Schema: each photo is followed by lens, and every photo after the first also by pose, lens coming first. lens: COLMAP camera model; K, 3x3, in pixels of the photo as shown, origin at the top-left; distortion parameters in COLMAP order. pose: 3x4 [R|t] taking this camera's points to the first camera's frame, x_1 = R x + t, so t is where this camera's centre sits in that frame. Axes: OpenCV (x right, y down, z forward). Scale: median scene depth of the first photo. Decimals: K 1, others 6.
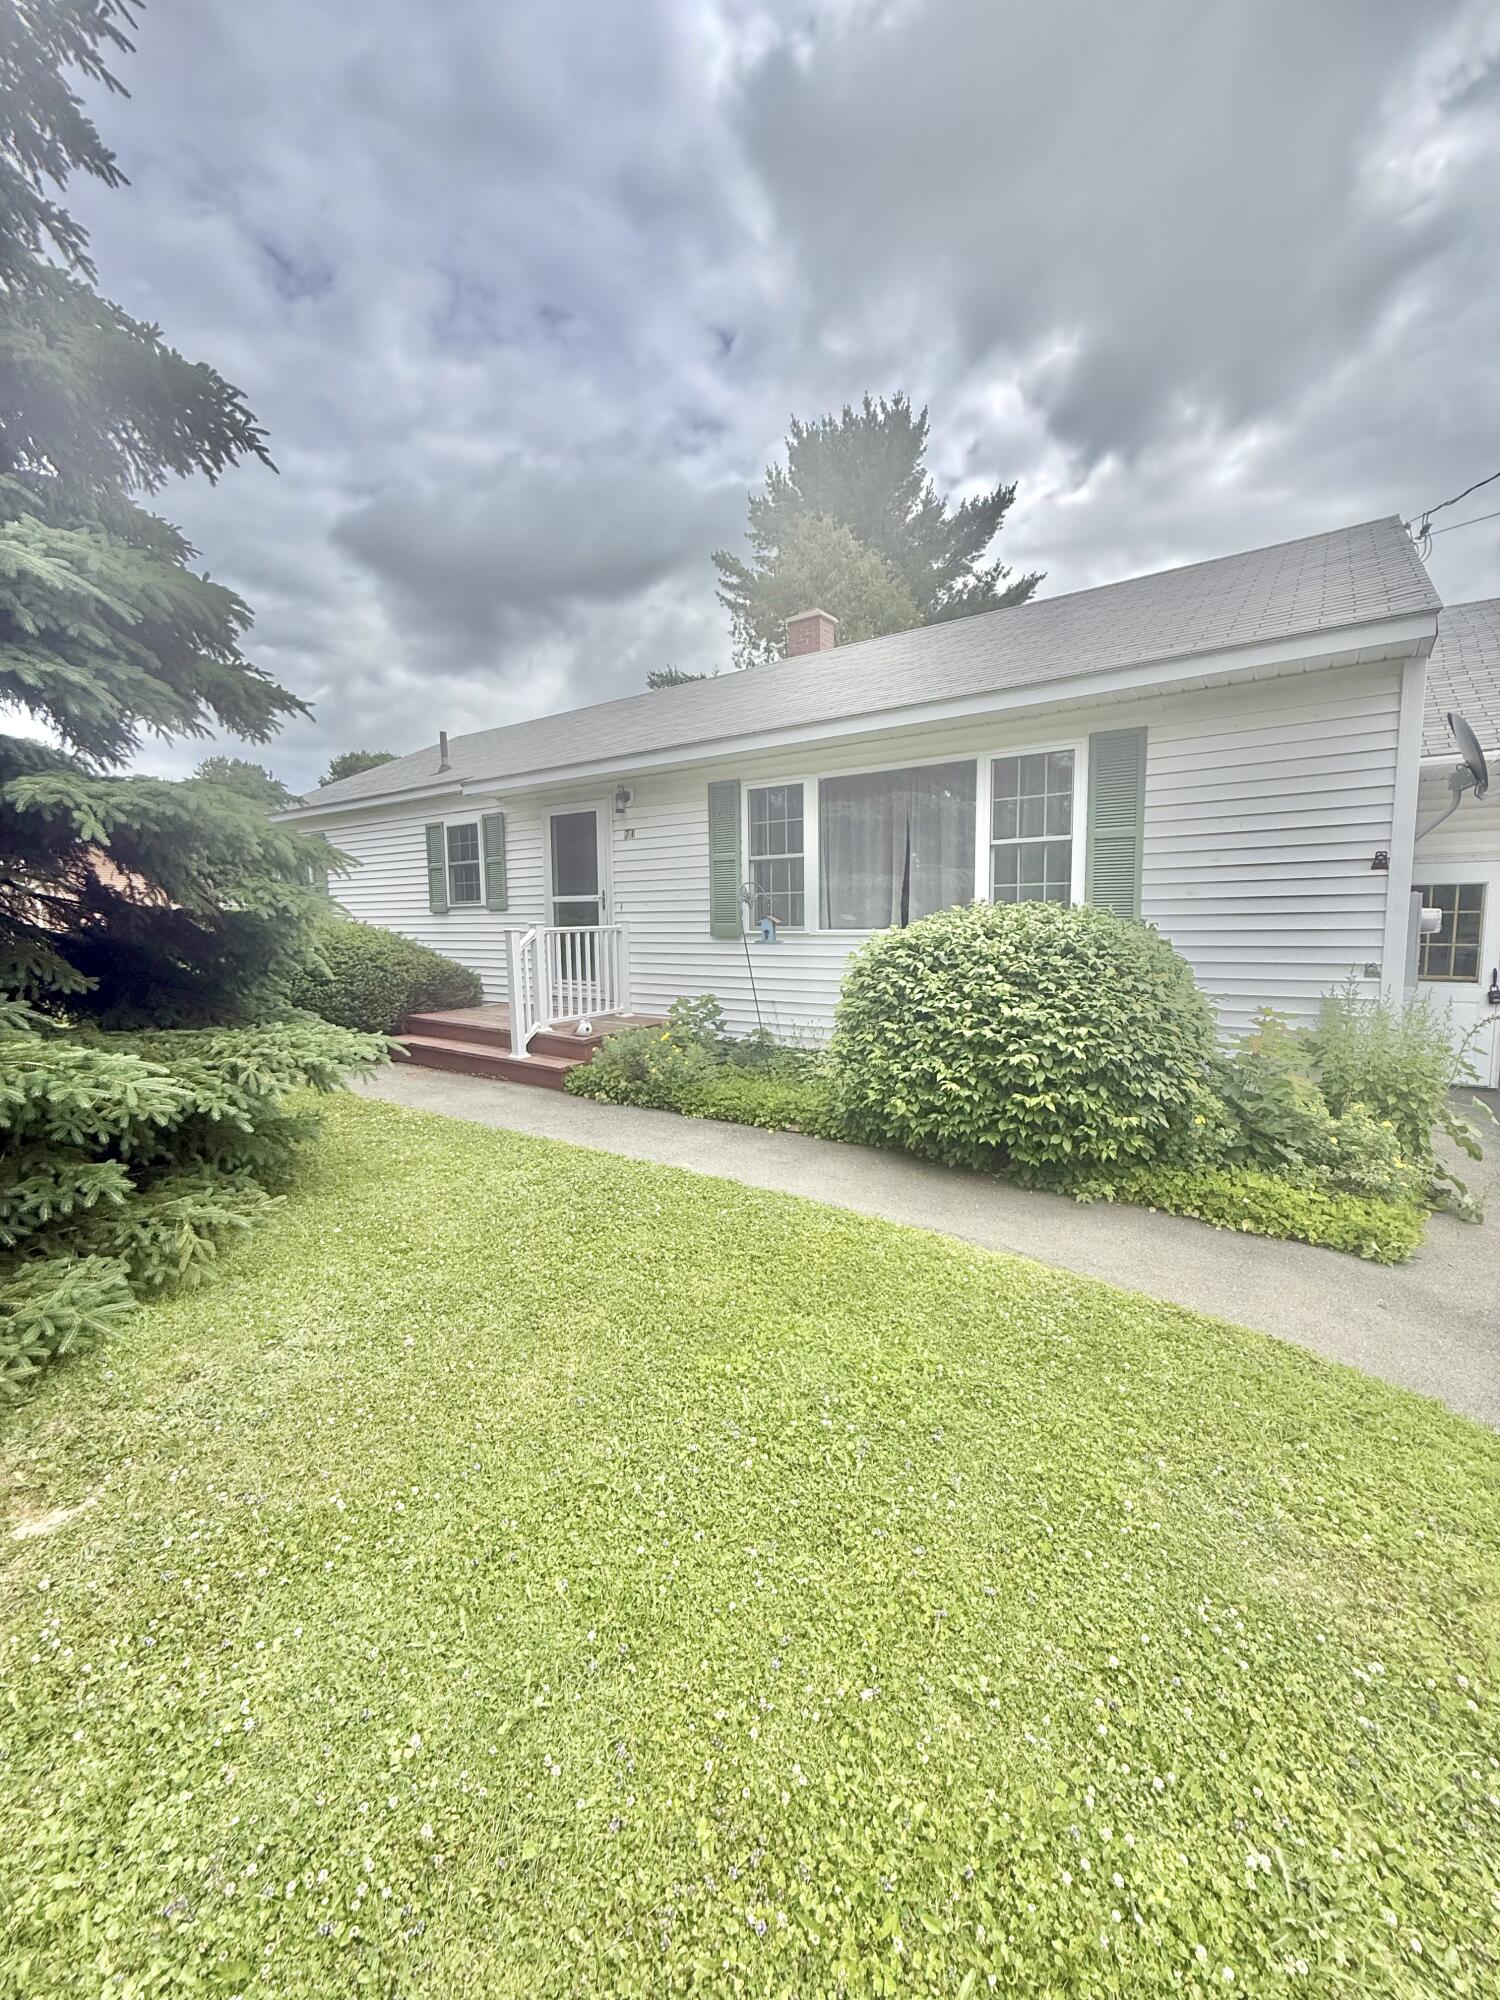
lens RADIAL K [[797.4, 0, 743.4], [0, 797.4, 1002.8], [0, 0, 1]] dist [-0.000896, 0.000768]
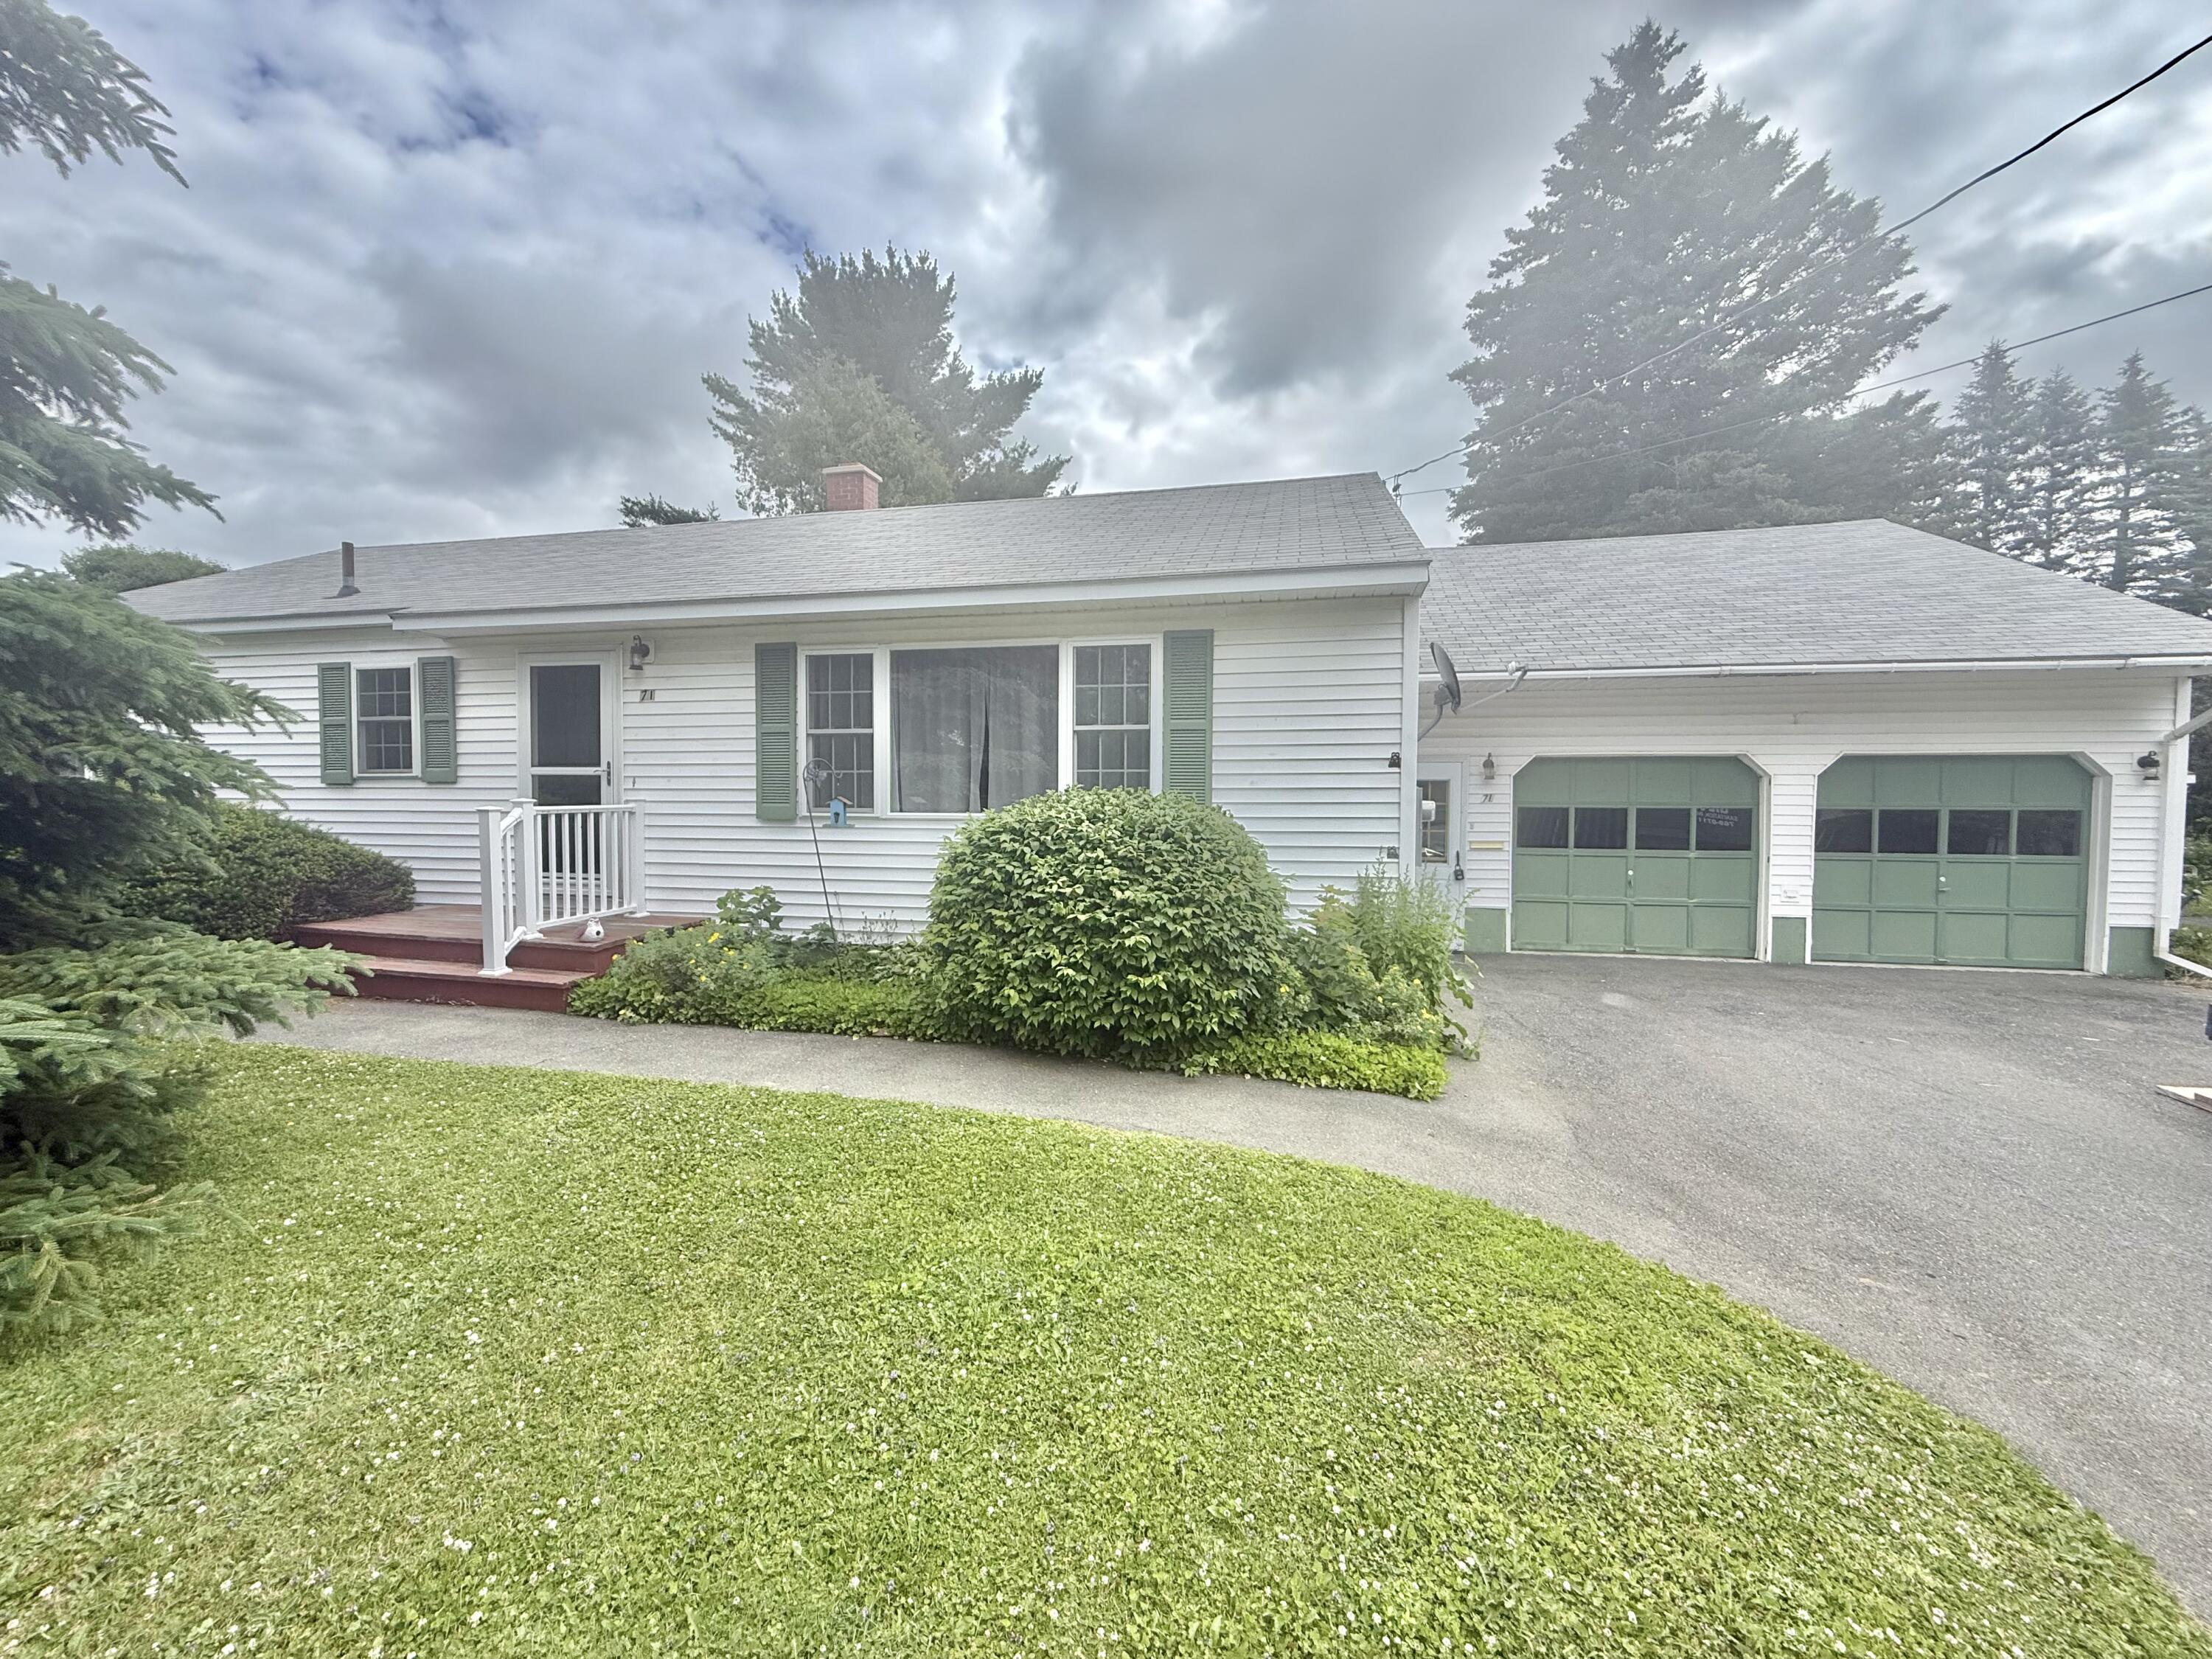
lens RADIAL K [[882.0, 0, 1103.4], [0, 882.0, 835.1], [0, 0, 1]] dist [-0.000896, 0.000768]
pose [[0.921904, 0.000352, 0.387419, -0.120265], [0.025520, 0.997773, -0.061634, 0.003730], [-0.386578, 0.066707, 0.919841, -0.035613]]
